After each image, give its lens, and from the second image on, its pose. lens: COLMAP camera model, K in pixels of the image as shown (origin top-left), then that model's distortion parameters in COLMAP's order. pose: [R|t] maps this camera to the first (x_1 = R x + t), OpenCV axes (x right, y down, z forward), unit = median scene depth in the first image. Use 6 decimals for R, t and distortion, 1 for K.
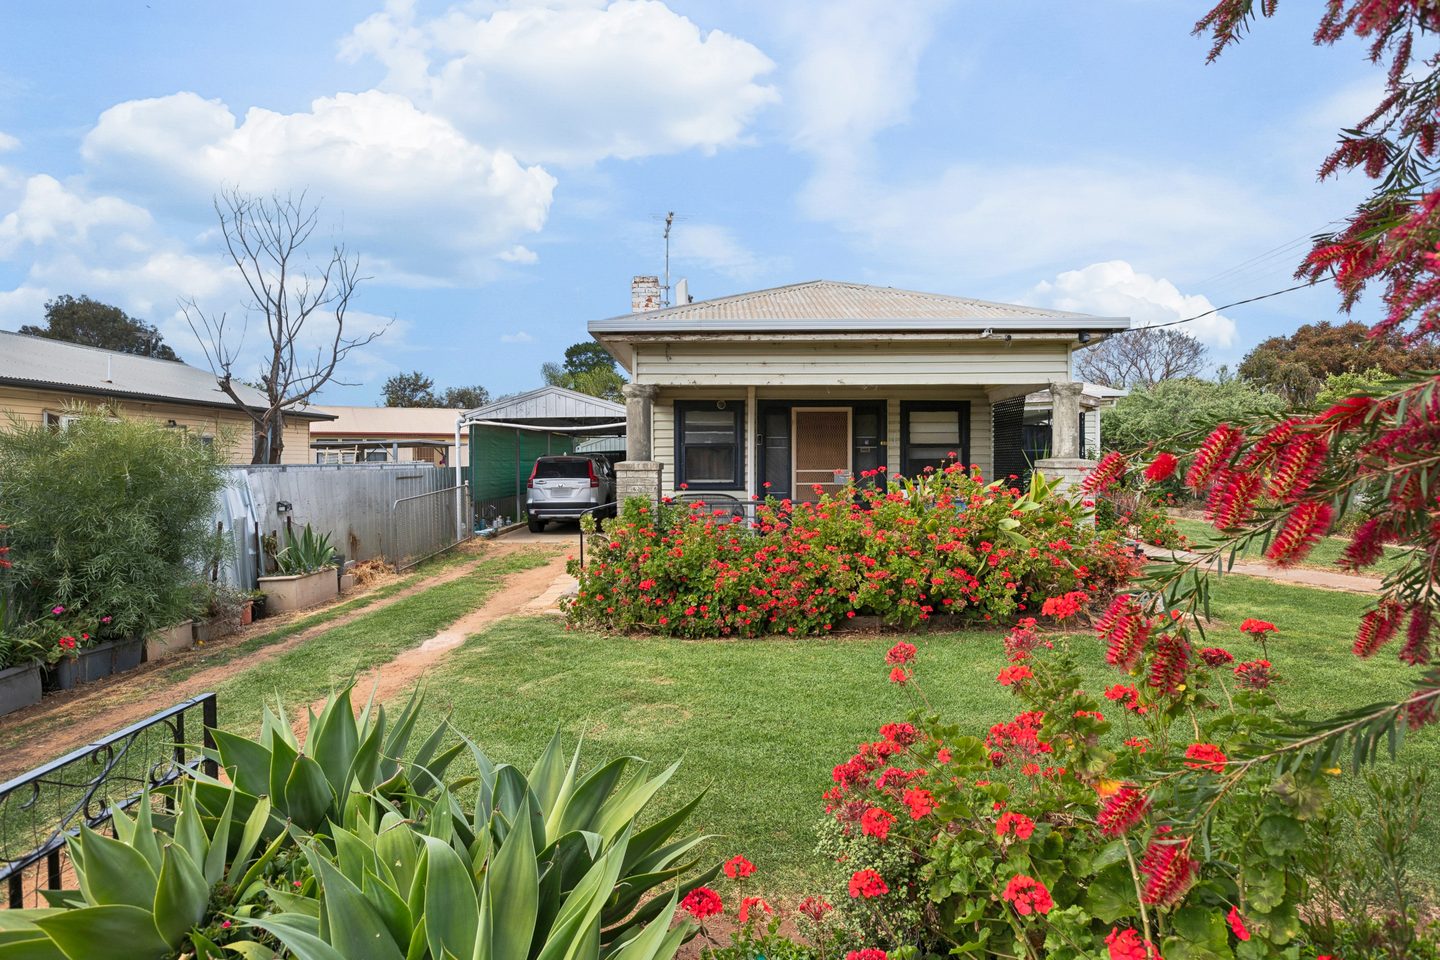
lens RADIAL K [[745.2, 0, 716.2], [0, 745.2, 463.4], [0, 0, 1]] dist [-0.002984, -0.000543]
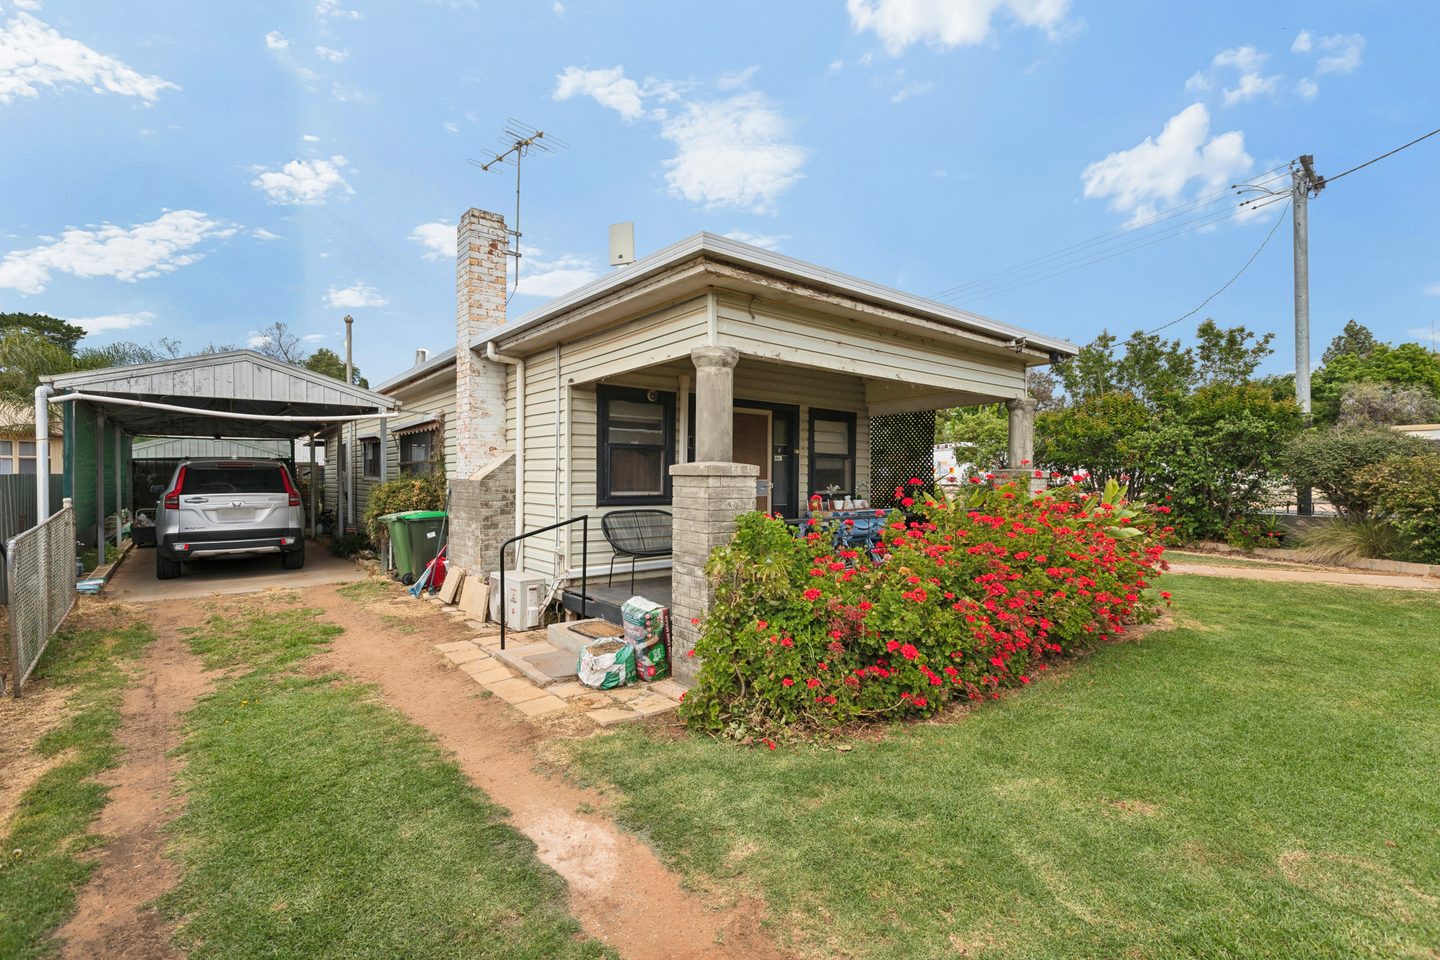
lens RADIAL K [[652.6, 0, 722.0], [0, 652.6, 478.3], [0, 0, 1]] dist [0.002424, -0.000282]
pose [[0.773226, 0.006985, 0.634093, -0.368344], [-0.005174, 0.999976, -0.004706, 0.010797], [-0.634110, 0.000358, 0.773243, 0.423702]]
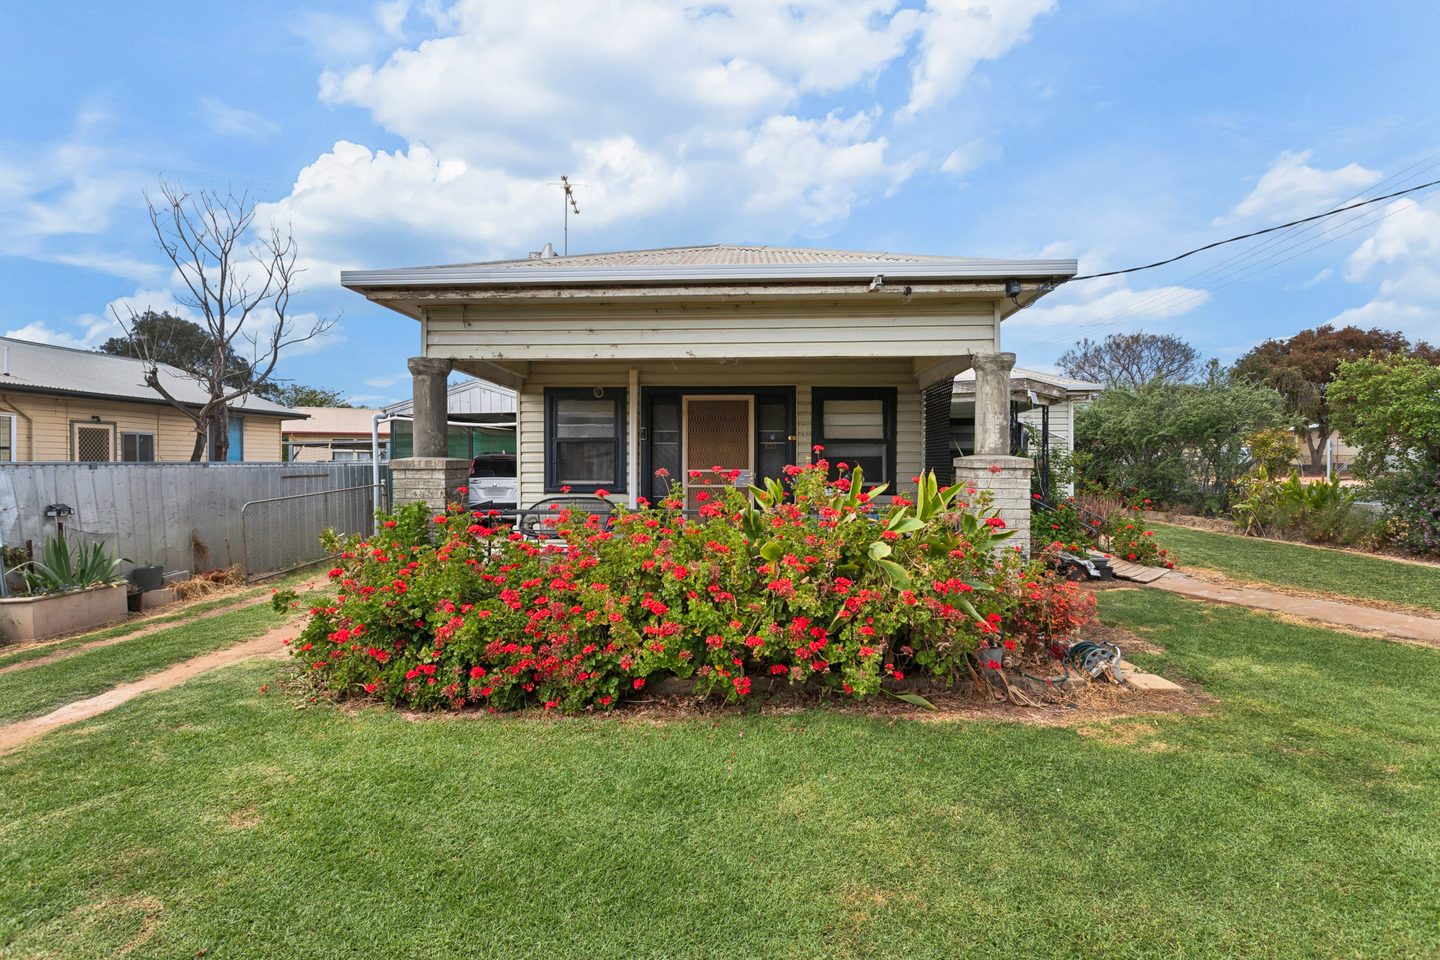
lens RADIAL K [[659.2, 0, 720.6], [0, 659.2, 461.1], [0, 0, 1]] dist [0.002132, 0.000127]
pose [[0.998977, 0.003363, -0.045107, 0.178401], [-0.003545, 0.999986, -0.003949, 0.001934], [0.045093, 0.004105, 0.998974, 0.257161]]
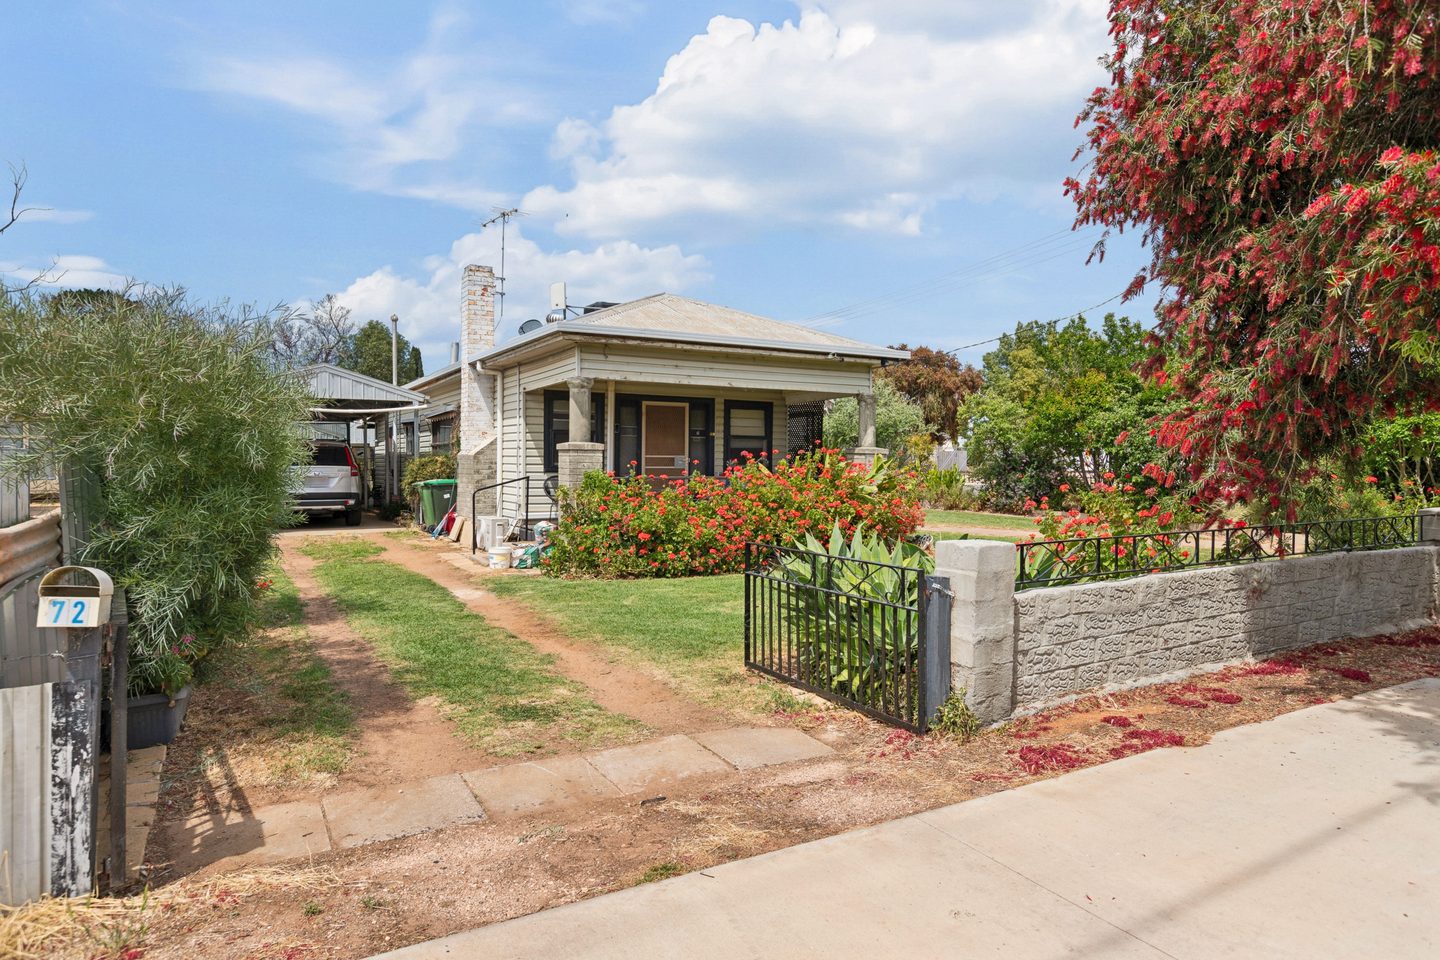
lens RADIAL K [[879.8, 0, 717.7], [0, 879.8, 475.0], [0, 0, 1]] dist [-0.000800, -0.000391]
pose [[0.871644, 0.004009, 0.490122, -0.464529], [-0.008904, 0.999931, 0.007655, 0.027858], [-0.490058, -0.011037, 0.871620, -0.246306]]
